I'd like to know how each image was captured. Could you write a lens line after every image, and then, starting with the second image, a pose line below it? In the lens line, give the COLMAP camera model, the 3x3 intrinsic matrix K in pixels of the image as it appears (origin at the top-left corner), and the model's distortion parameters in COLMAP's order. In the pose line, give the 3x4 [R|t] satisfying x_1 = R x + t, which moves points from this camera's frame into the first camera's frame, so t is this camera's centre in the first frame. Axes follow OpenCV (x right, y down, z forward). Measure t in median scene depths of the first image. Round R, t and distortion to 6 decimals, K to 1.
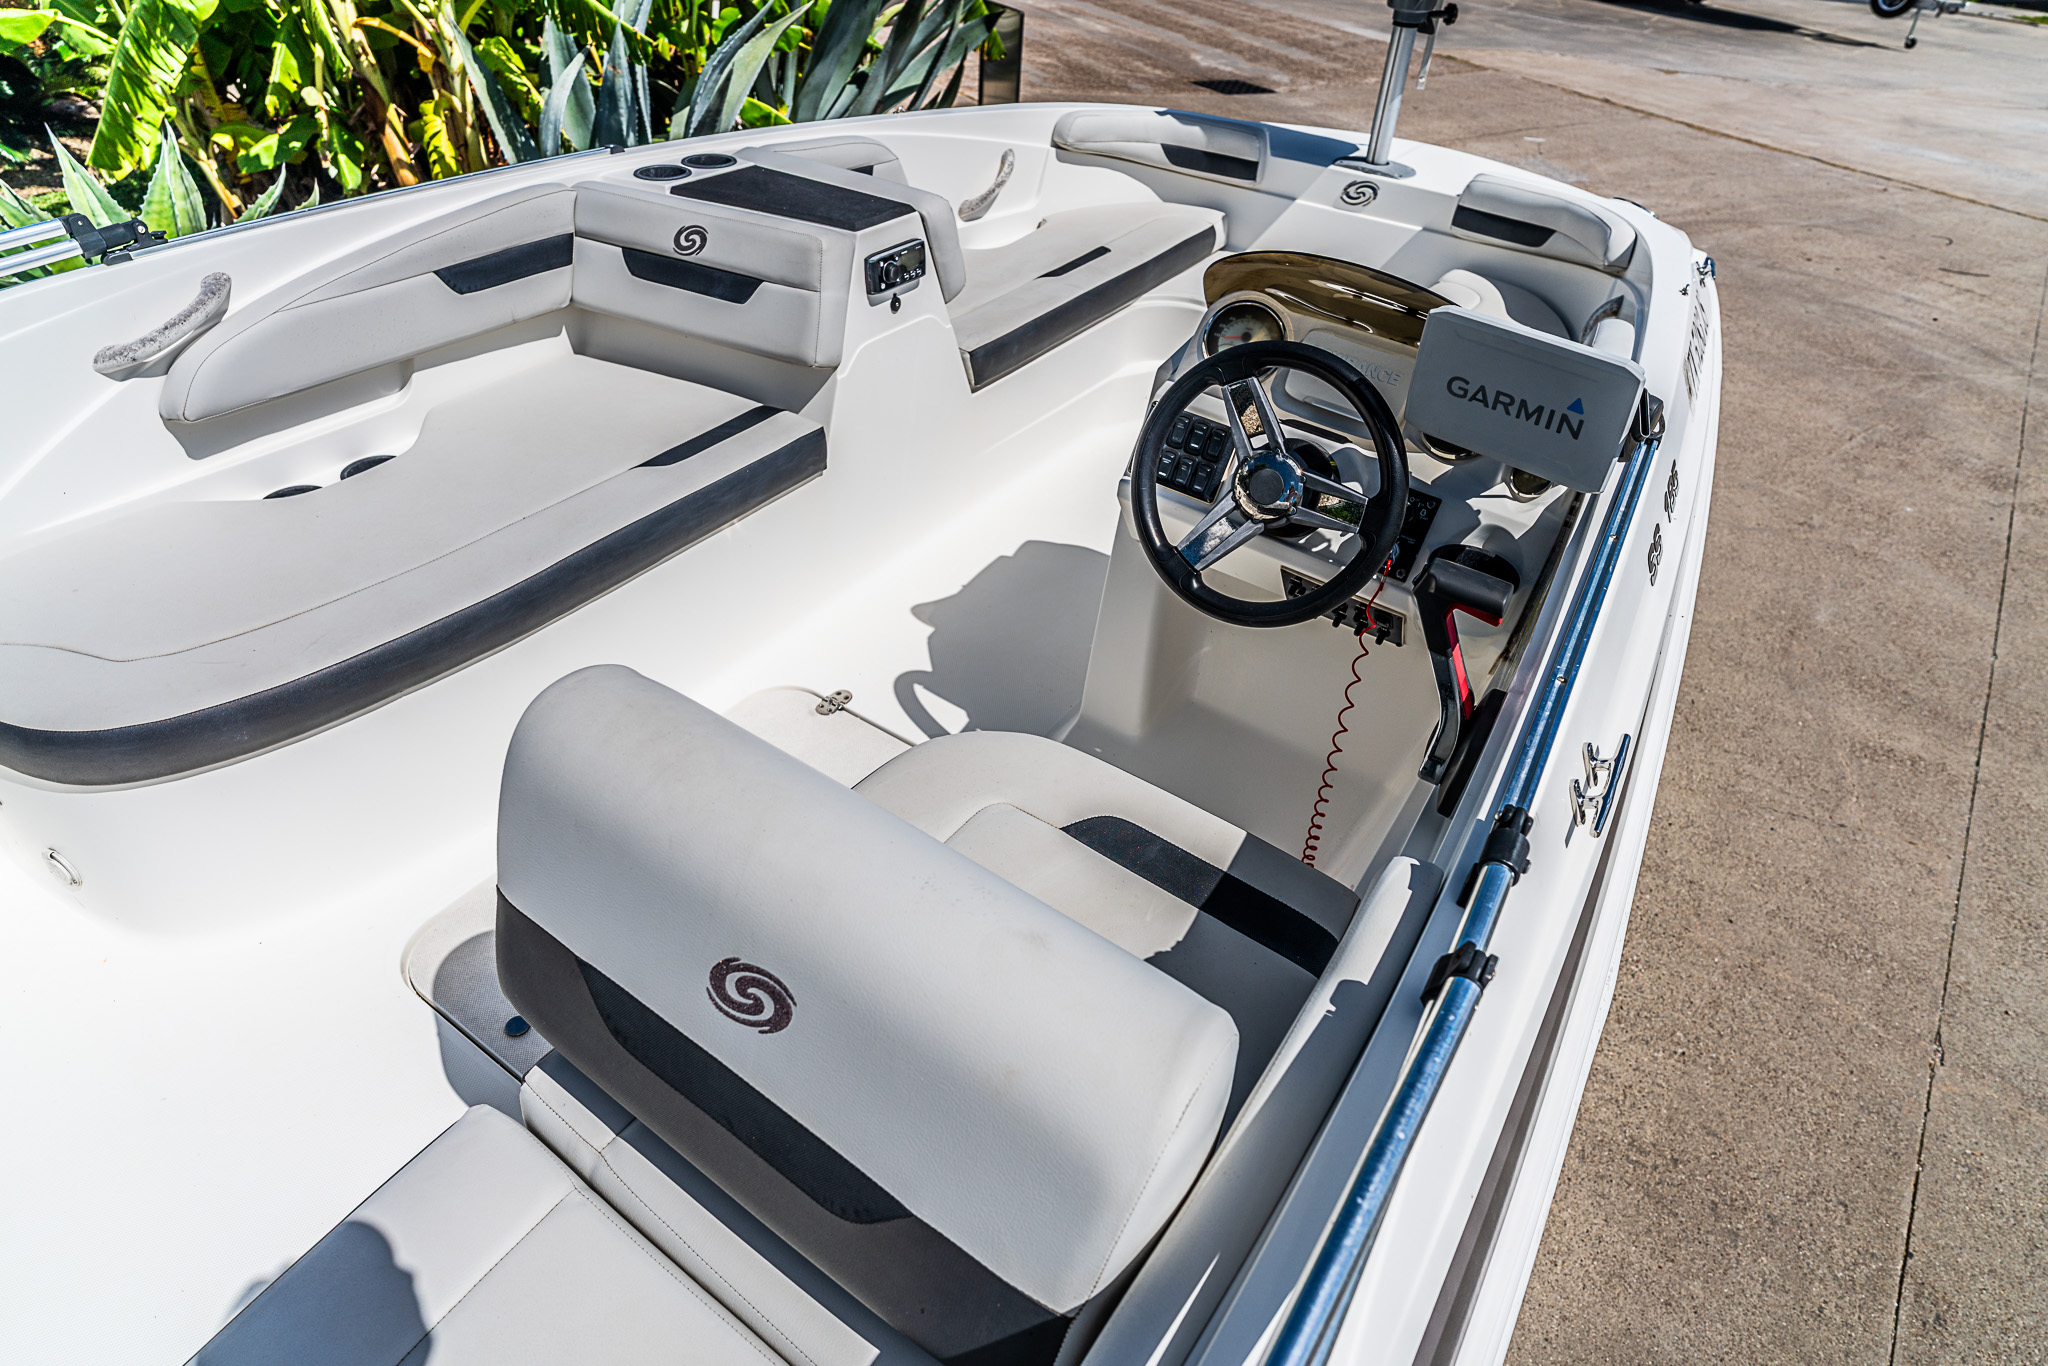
lens RADIAL K [[1151.5, 0, 1009.4], [0, 1151.5, 683.0], [0, 0, 1]] dist [-0.059243, 0.027945]
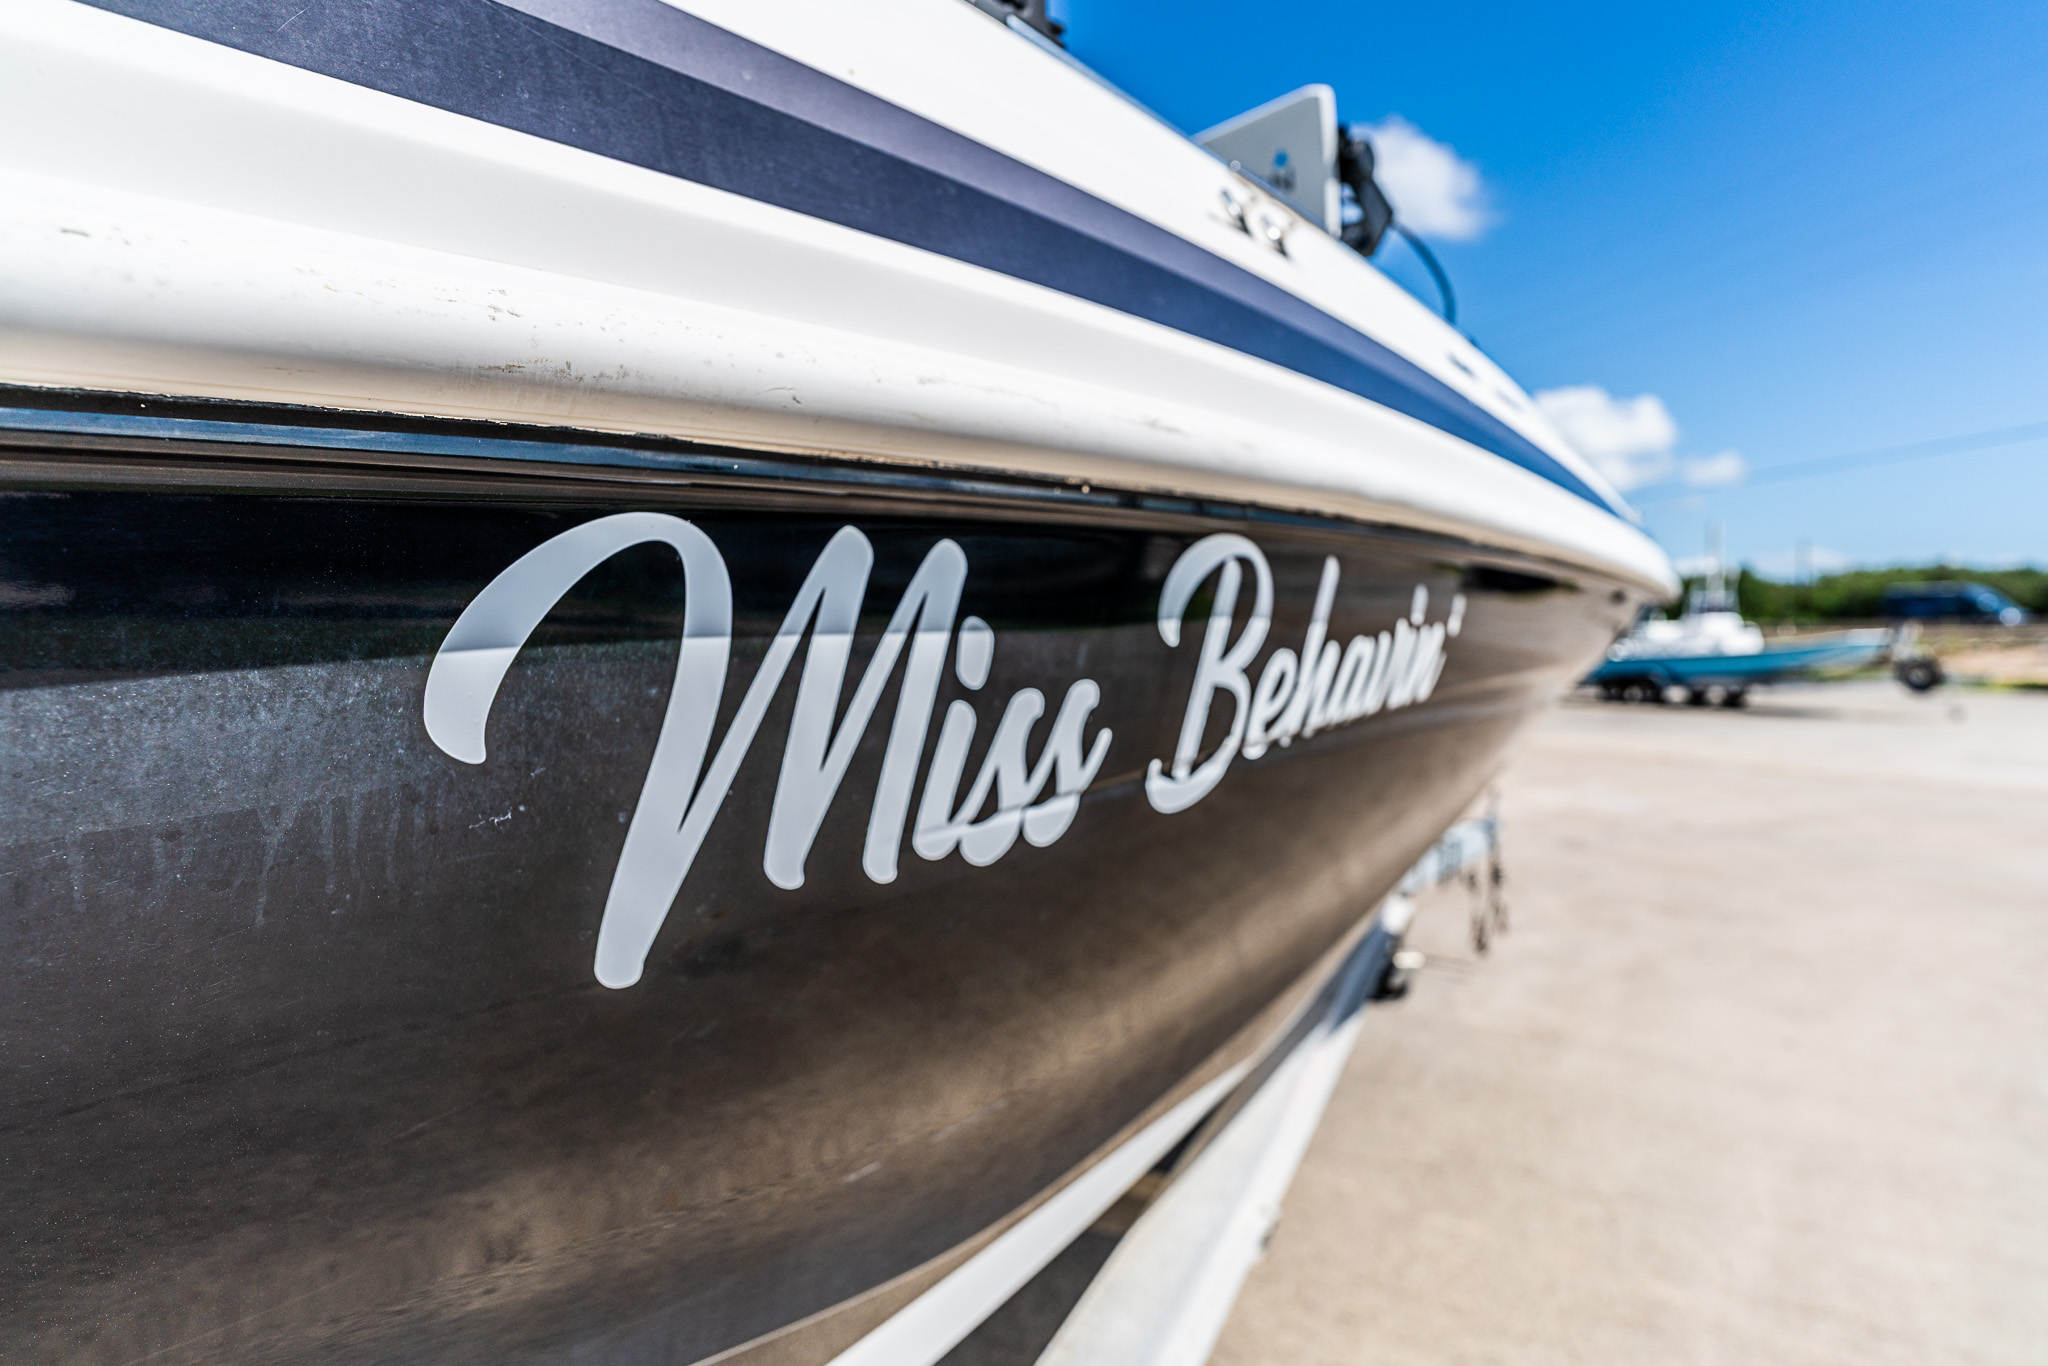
lens RADIAL K [[1193.1, 0, 1024.0], [0, 1193.1, 683.0], [0, 0, 1]] dist [-0.057523, 0.031808]
pose [[0.995819, -0.054922, -0.072998, 0.164172], [0.001219, 0.807003, -0.590546, 0.337574], [0.091344, 0.587988, 0.803696, 0.223600]]
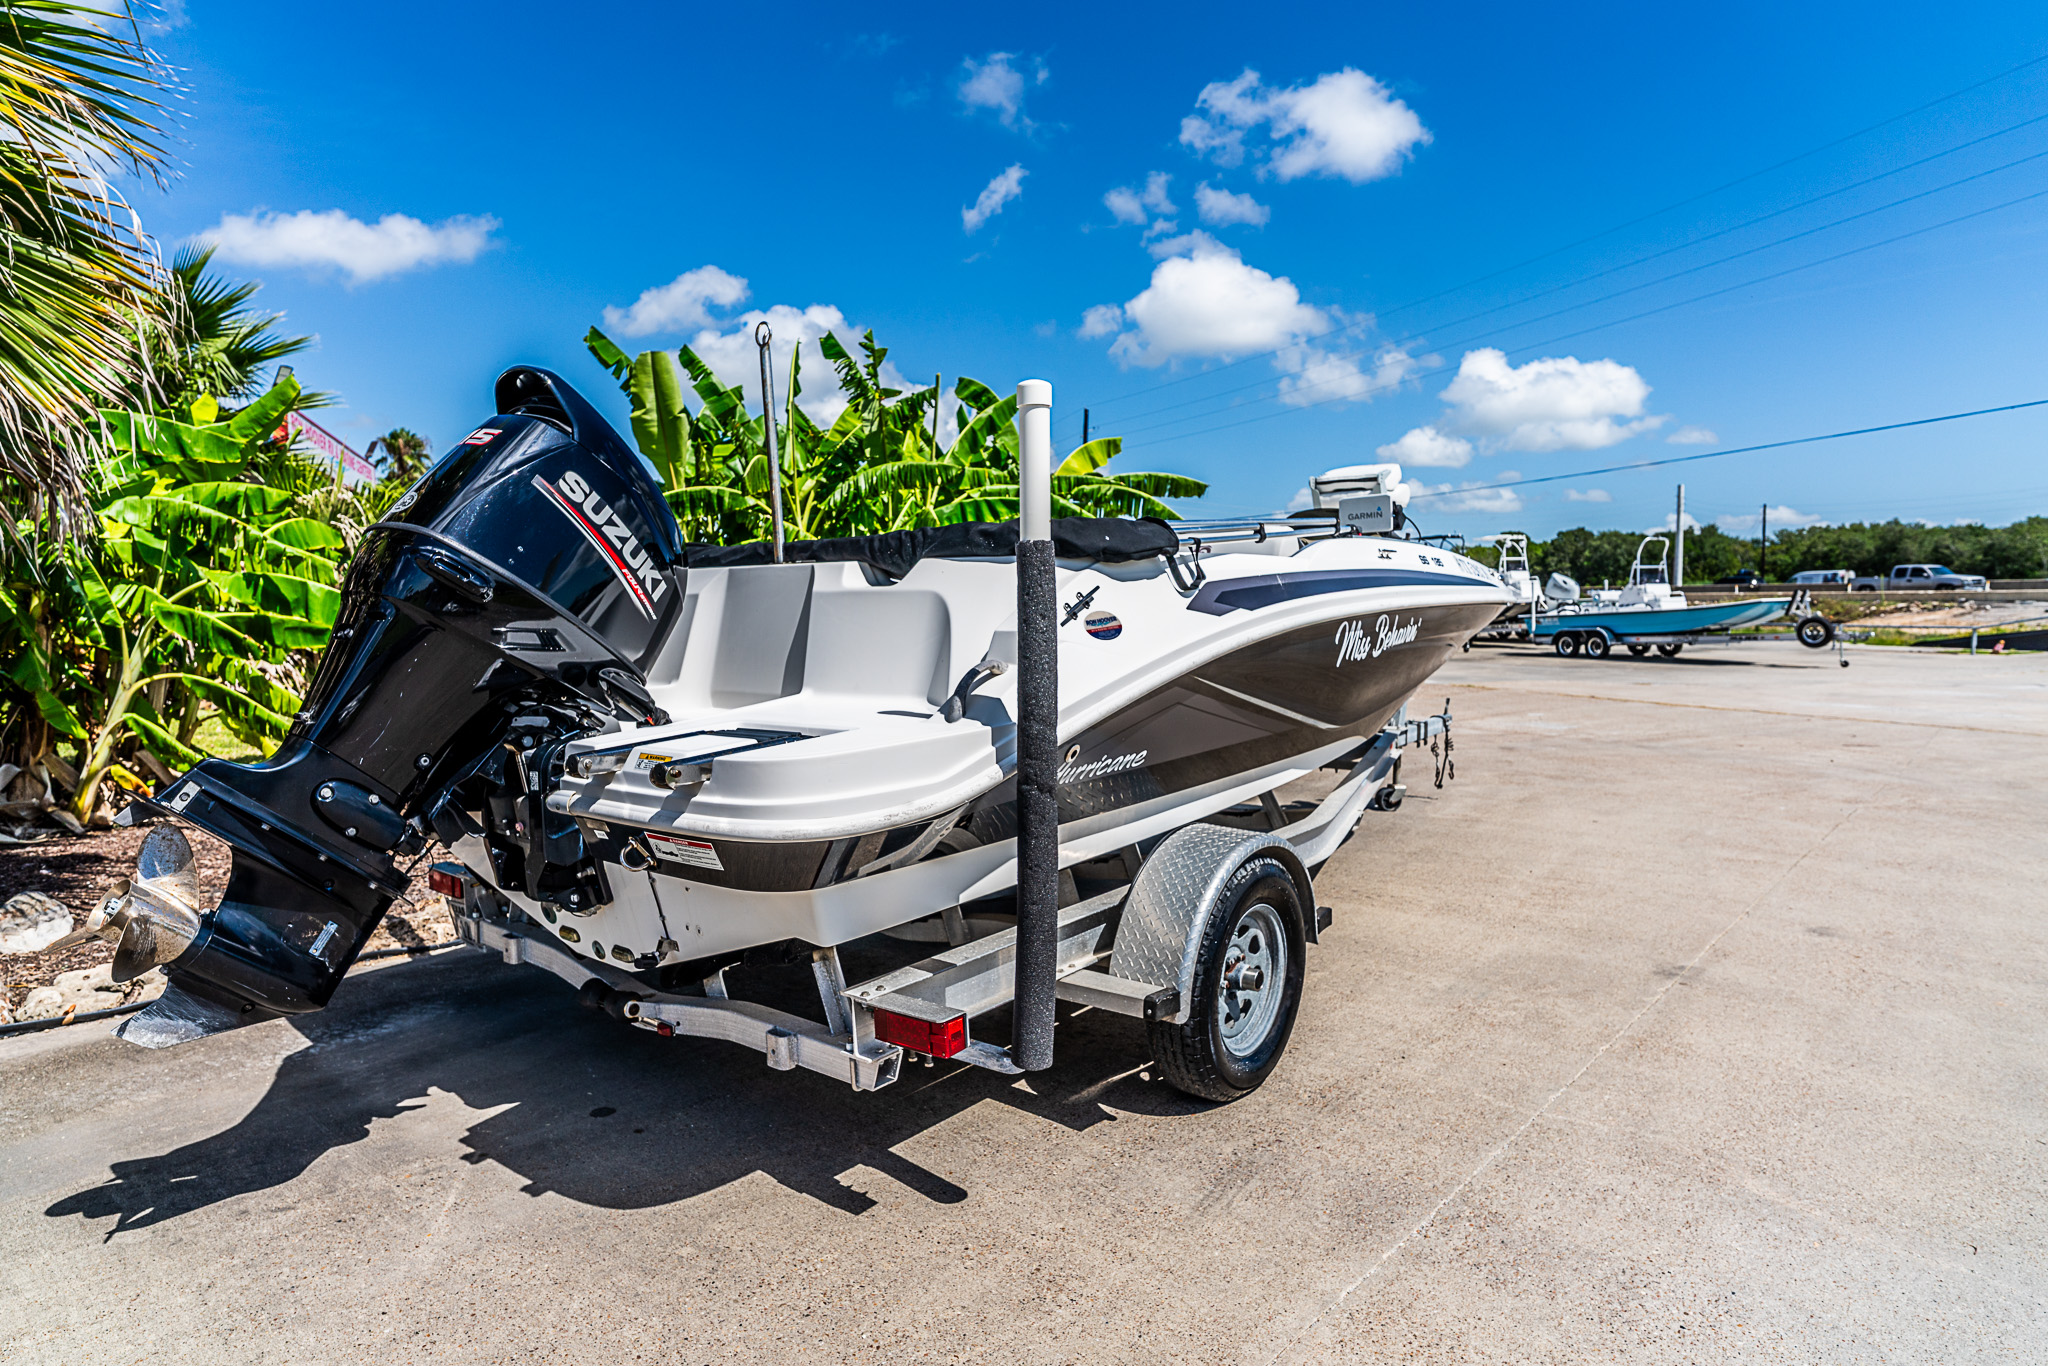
lens RADIAL K [[1154.3, 0, 1013.8], [0, 1154.3, 683.8], [0, 0, 1]] dist [-0.059809, 0.028248]
pose [[0.995302, -0.058580, -0.077092, -0.228813], [0.005174, 0.827254, -0.561804, 1.188489], [0.096686, 0.558765, 0.823671, -0.971147]]
